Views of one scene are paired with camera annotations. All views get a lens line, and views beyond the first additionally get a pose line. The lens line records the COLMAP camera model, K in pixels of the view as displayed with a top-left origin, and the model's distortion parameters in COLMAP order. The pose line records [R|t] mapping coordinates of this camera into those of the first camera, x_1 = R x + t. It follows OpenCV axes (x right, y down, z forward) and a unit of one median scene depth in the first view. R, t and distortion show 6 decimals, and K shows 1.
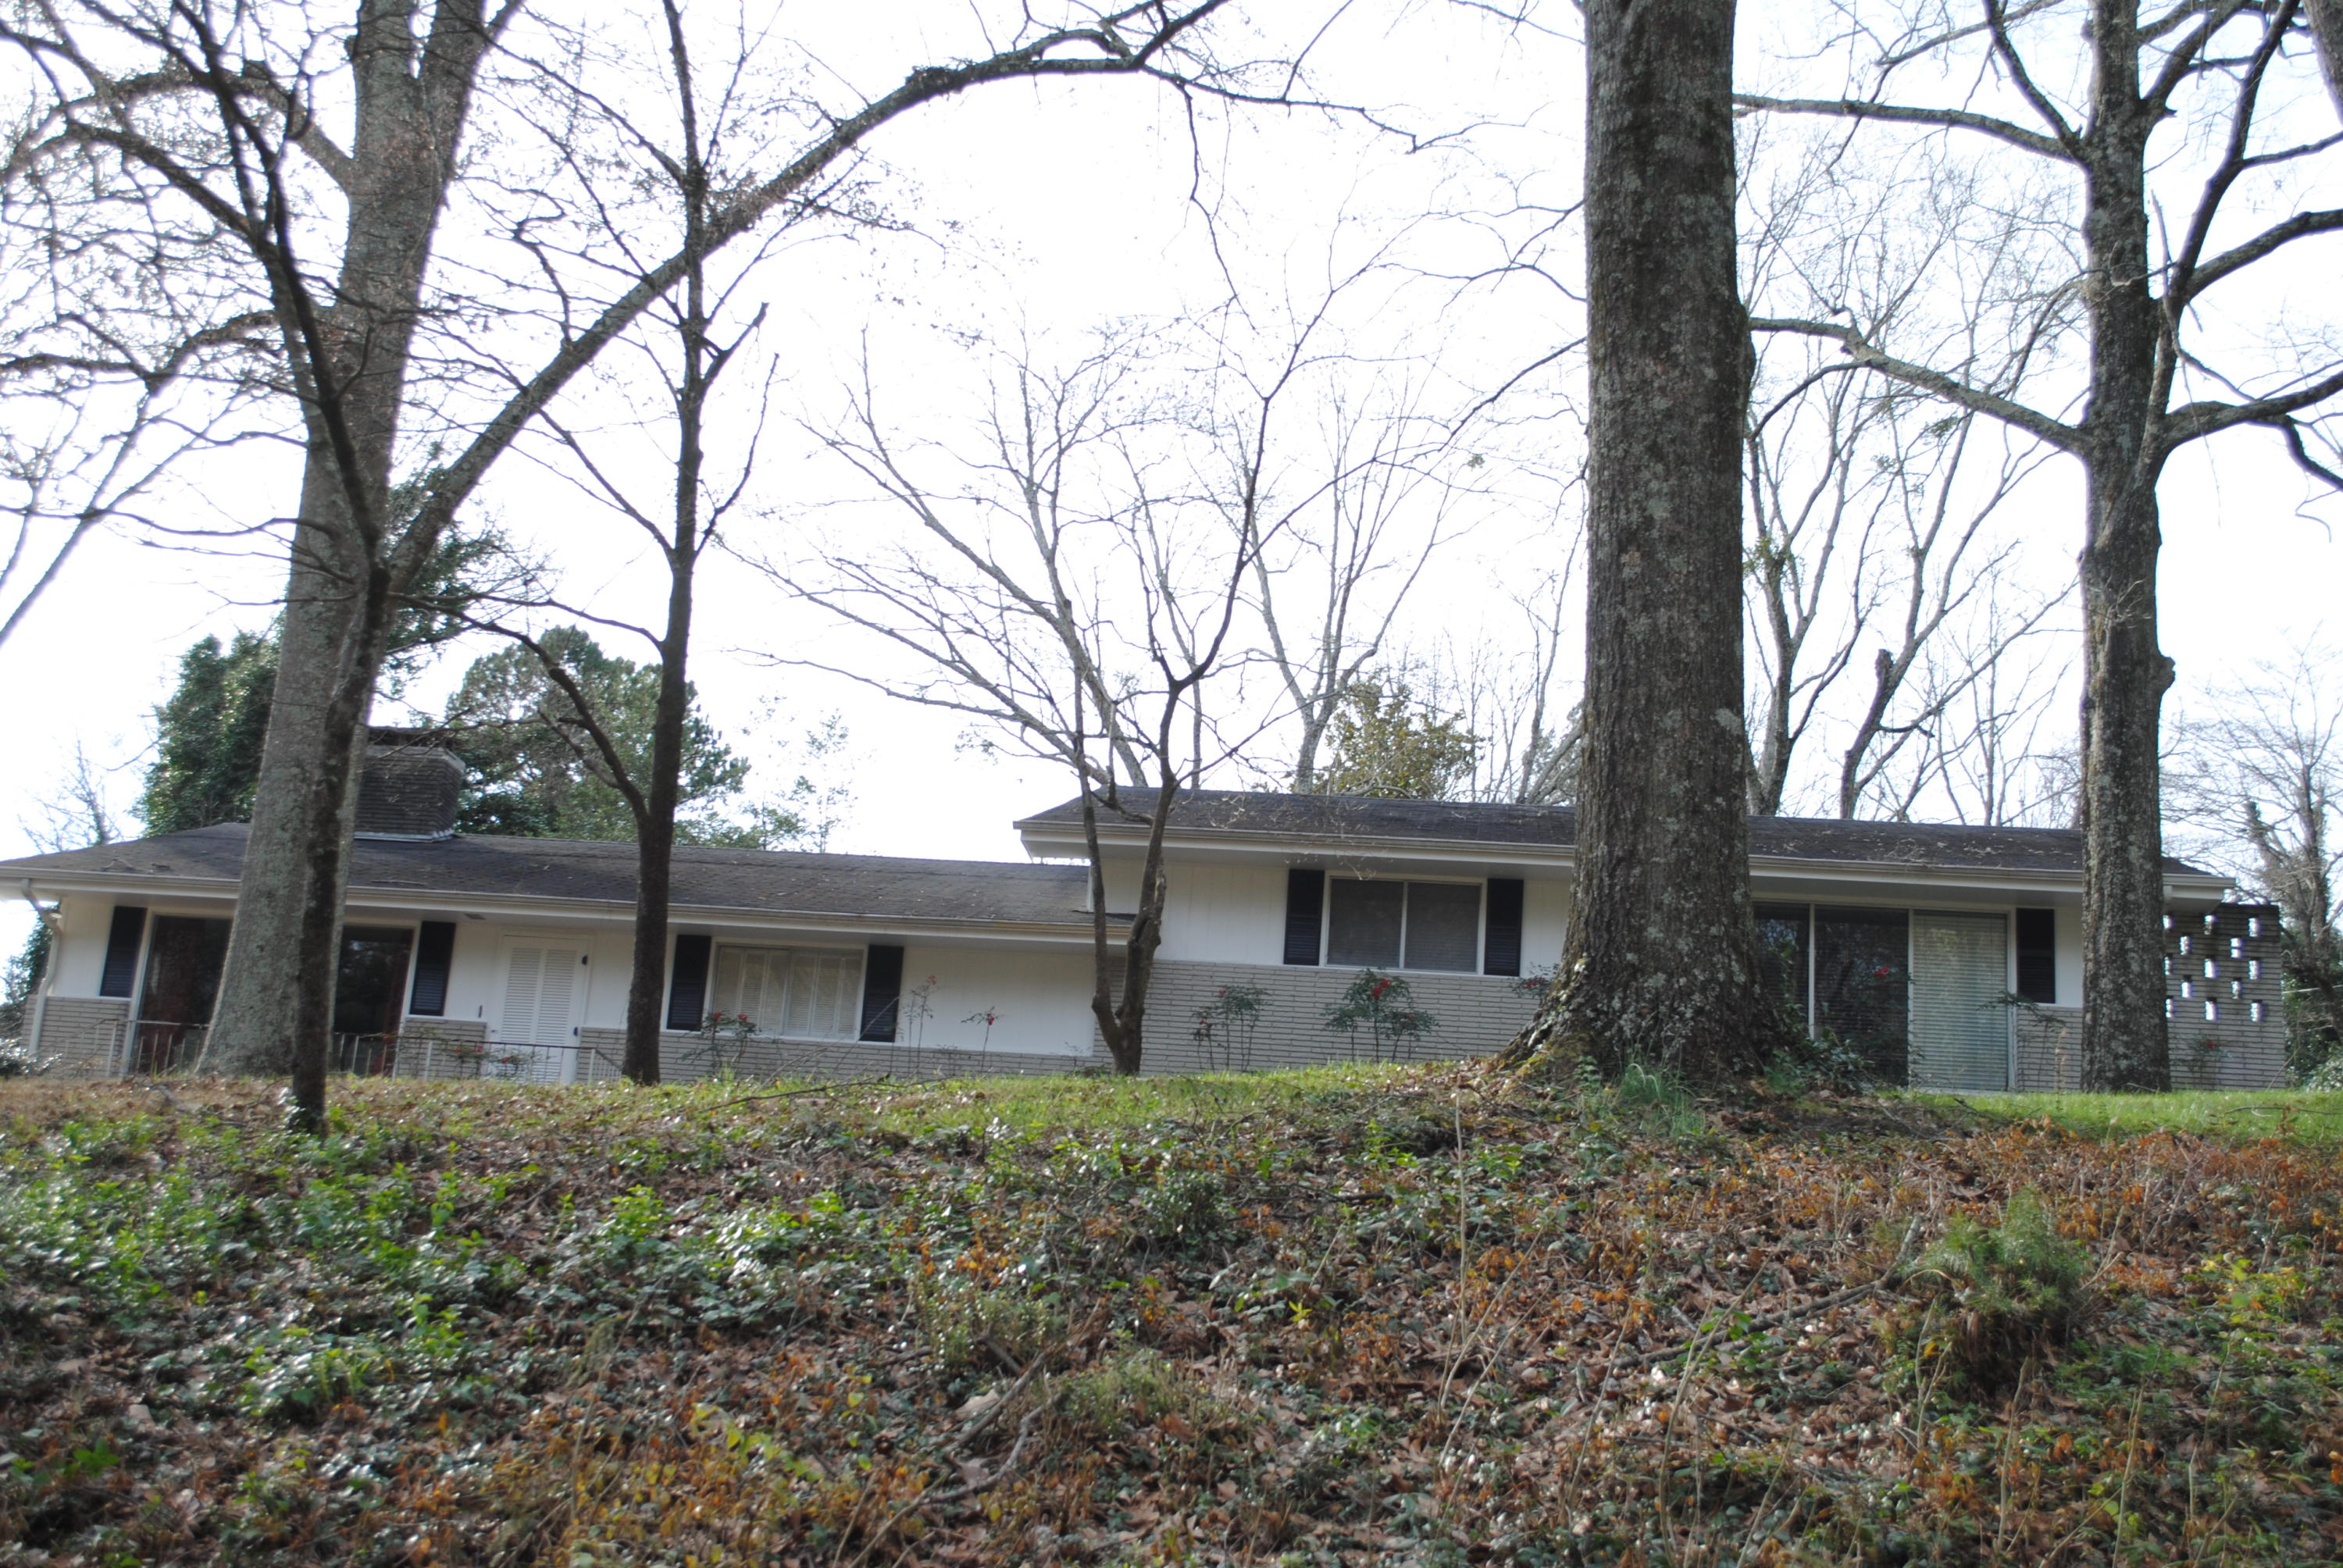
lens RADIAL K [[2890.0, 0, 1171.9], [0, 2890.0, 792.4], [0, 0, 1]] dist [-0.044075, 0.000000]
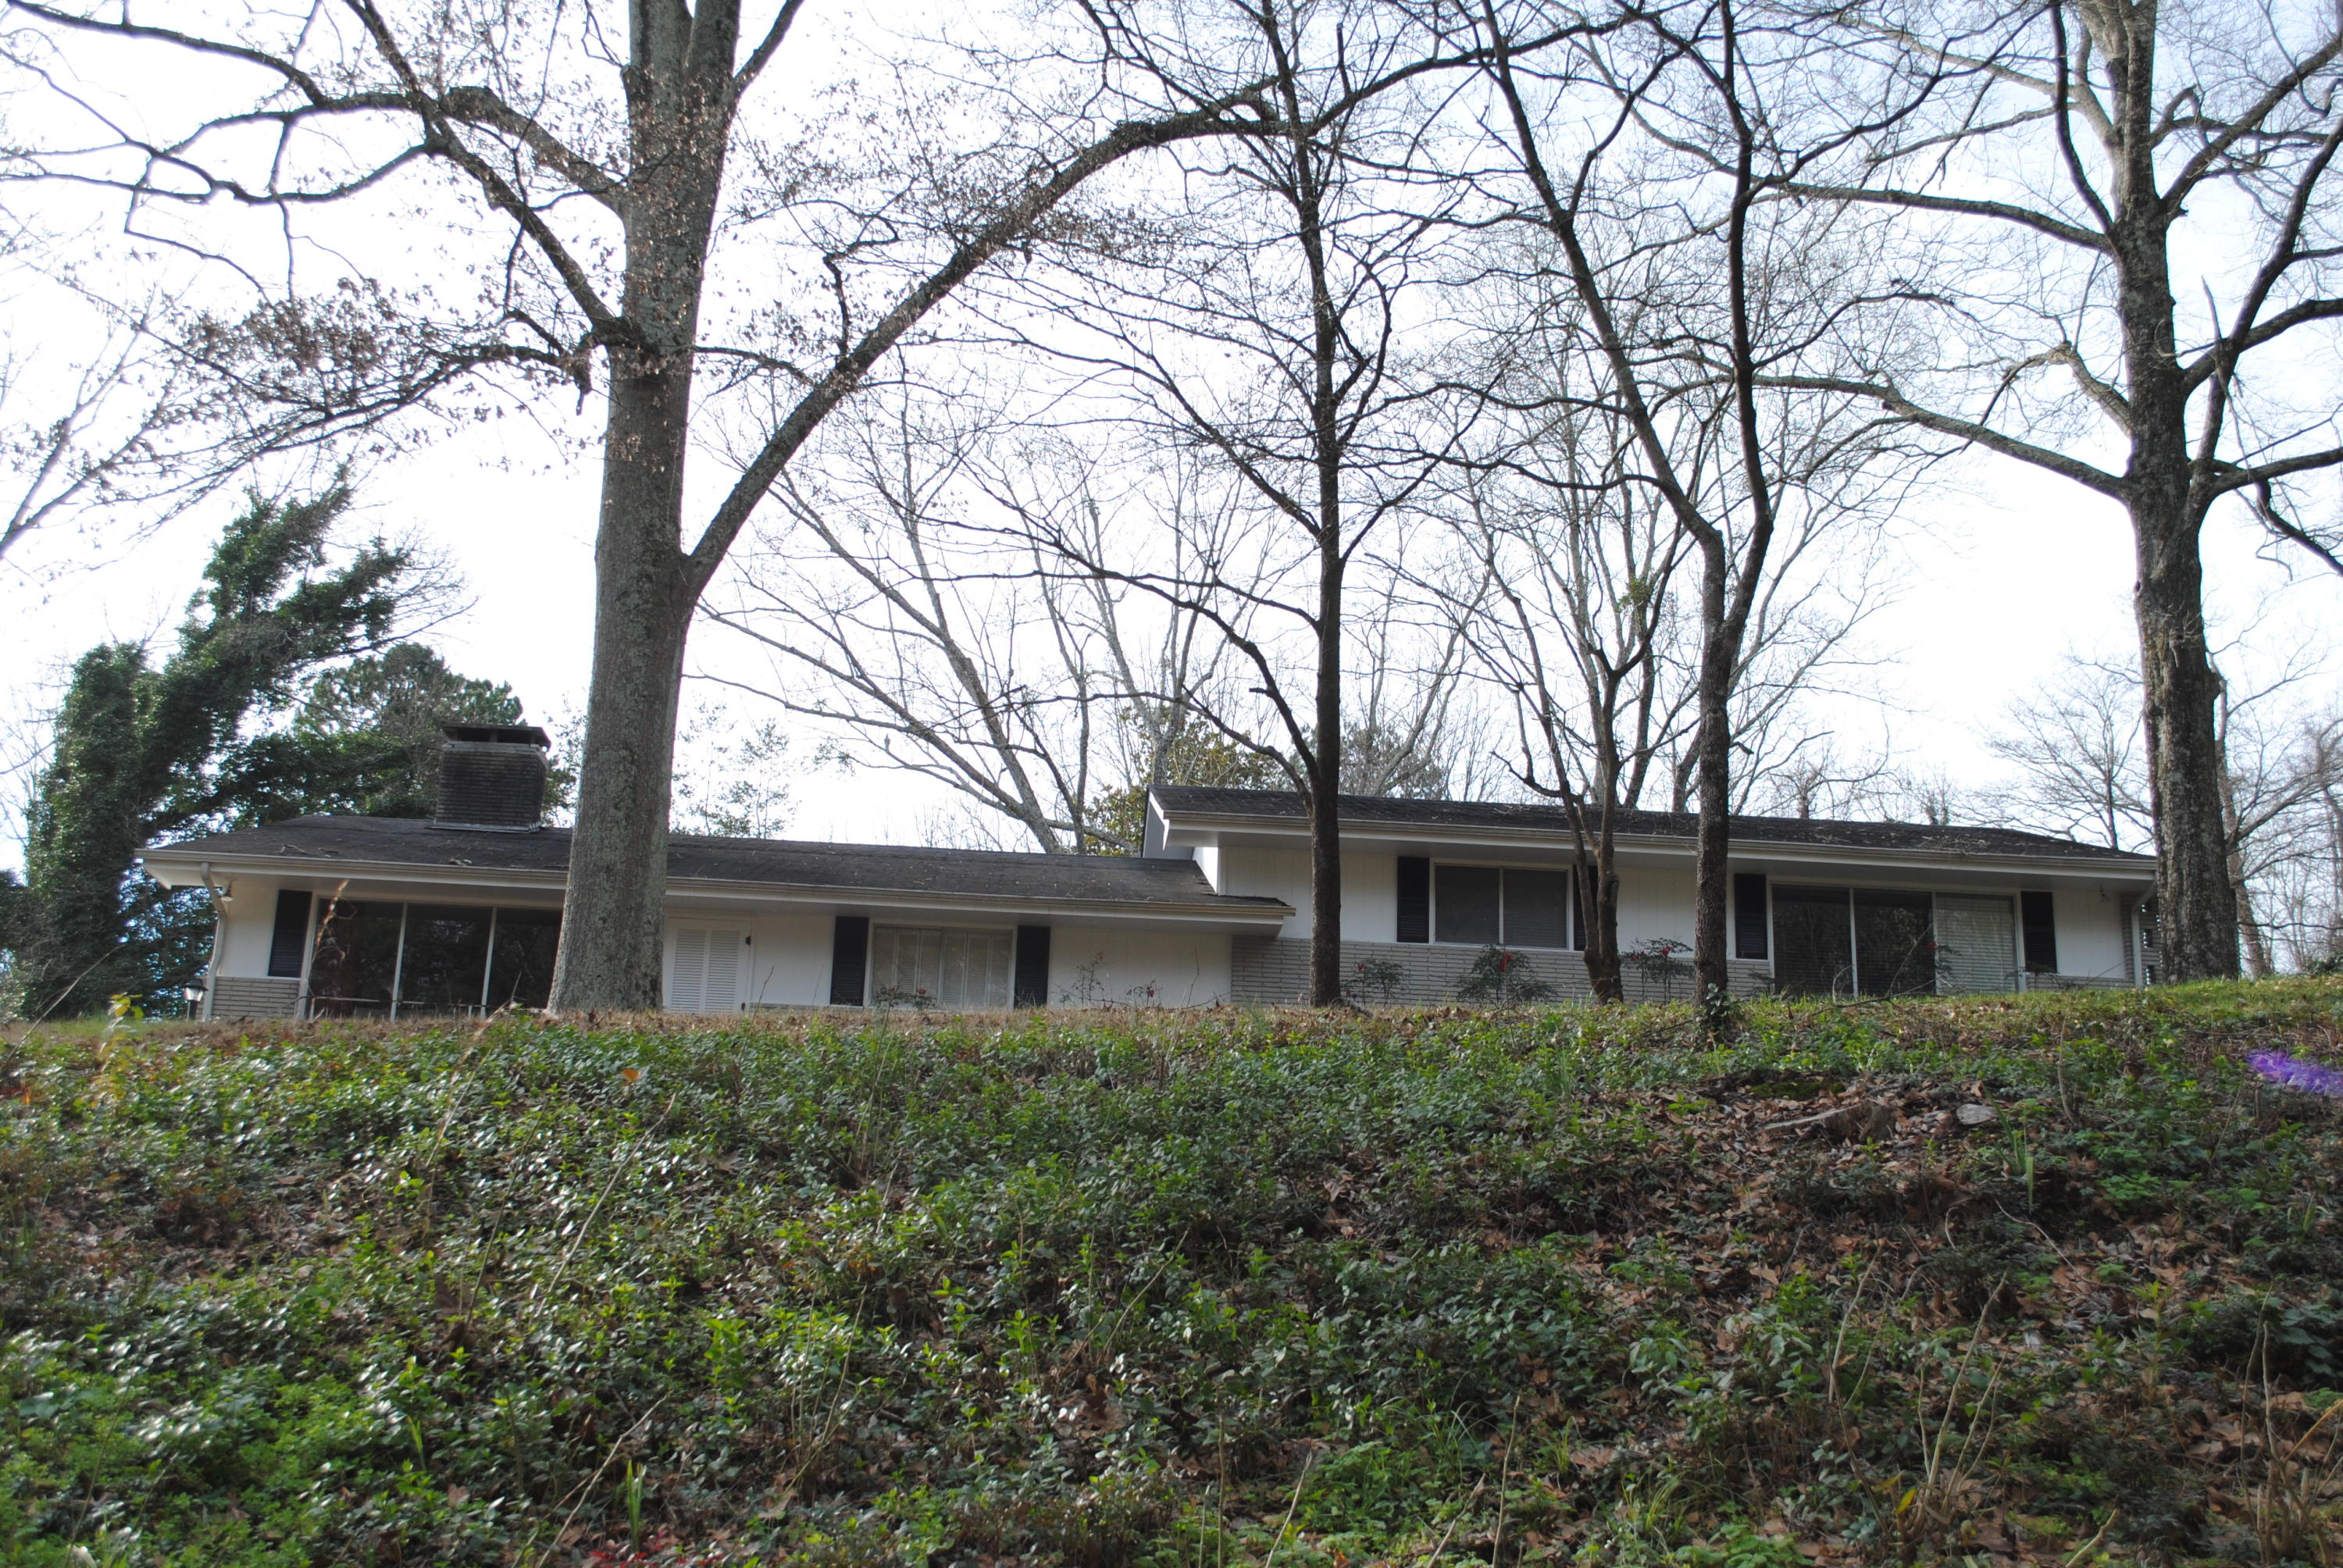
lens RADIAL K [[2610.6, 0, 1171.1], [0, 2610.6, 777.0], [0, 0, 1]] dist [-0.045913, 0.000000]
pose [[0.987101, 0.007510, 0.159924, -0.214905], [-0.005213, 0.999877, -0.014781, 0.011589], [-0.160015, 0.013757, 0.987019, 0.021683]]
